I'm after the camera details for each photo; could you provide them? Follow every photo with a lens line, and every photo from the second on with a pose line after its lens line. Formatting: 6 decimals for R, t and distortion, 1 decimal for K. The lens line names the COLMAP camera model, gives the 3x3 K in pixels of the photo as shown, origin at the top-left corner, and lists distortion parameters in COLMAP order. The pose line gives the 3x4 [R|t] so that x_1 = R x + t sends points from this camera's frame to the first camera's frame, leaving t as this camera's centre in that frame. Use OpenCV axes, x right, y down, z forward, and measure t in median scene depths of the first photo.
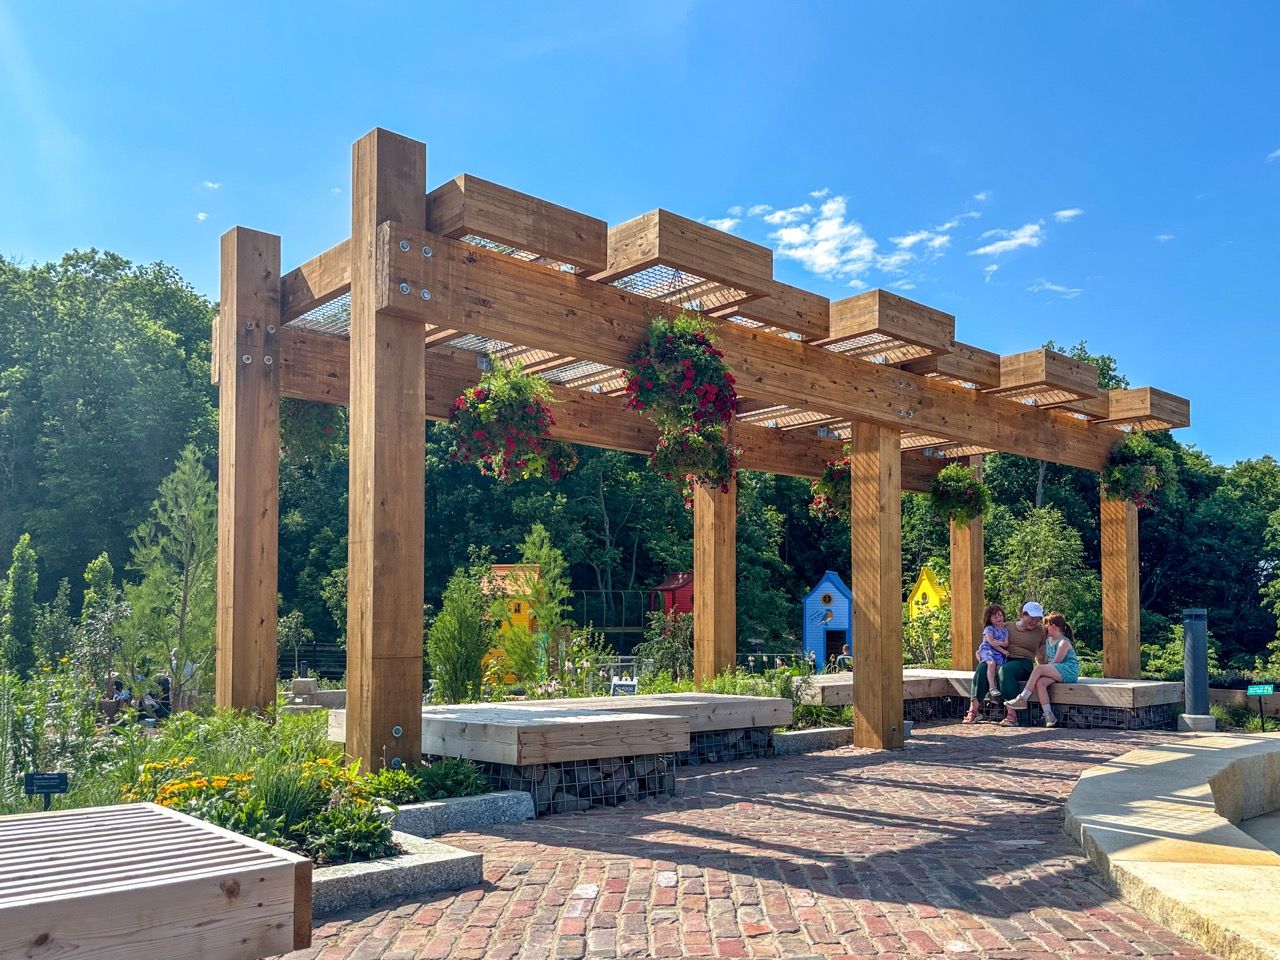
lens RADIAL K [[1047.2, 0, 658.9], [0, 1047.2, 546.0], [0, 0, 1]] dist [0.021966, 0.002760]
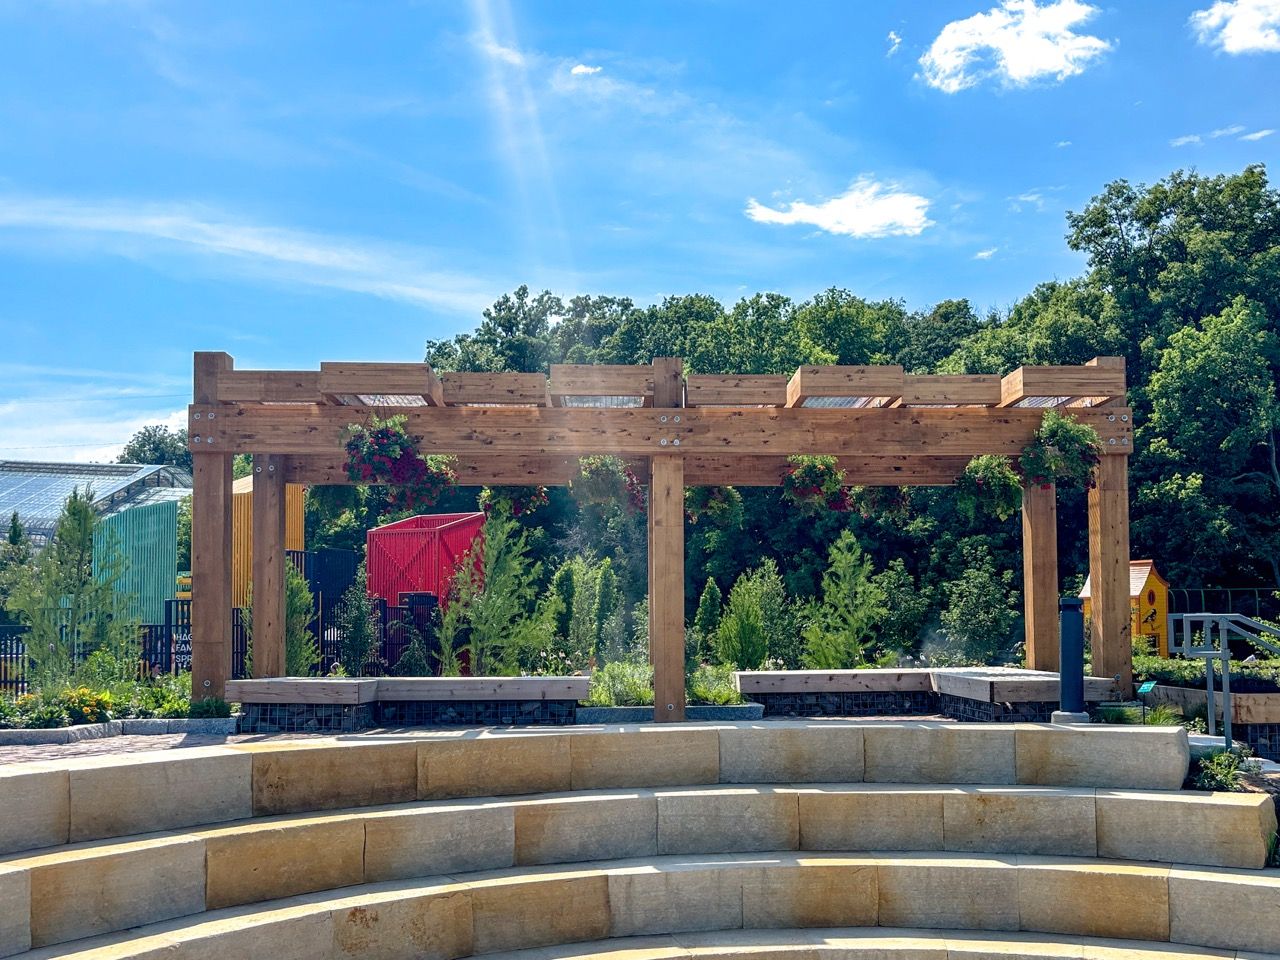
lens RADIAL K [[1154.0, 0, 636.2], [0, 1154.0, 531.2], [0, 0, 1]] dist [0.021648, -0.000905]
pose [[0.763841, -0.065200, -0.642102, 1.107768], [0.056313, 0.997823, -0.034330, 0.017399], [0.642943, -0.009936, 0.765850, -0.034060]]
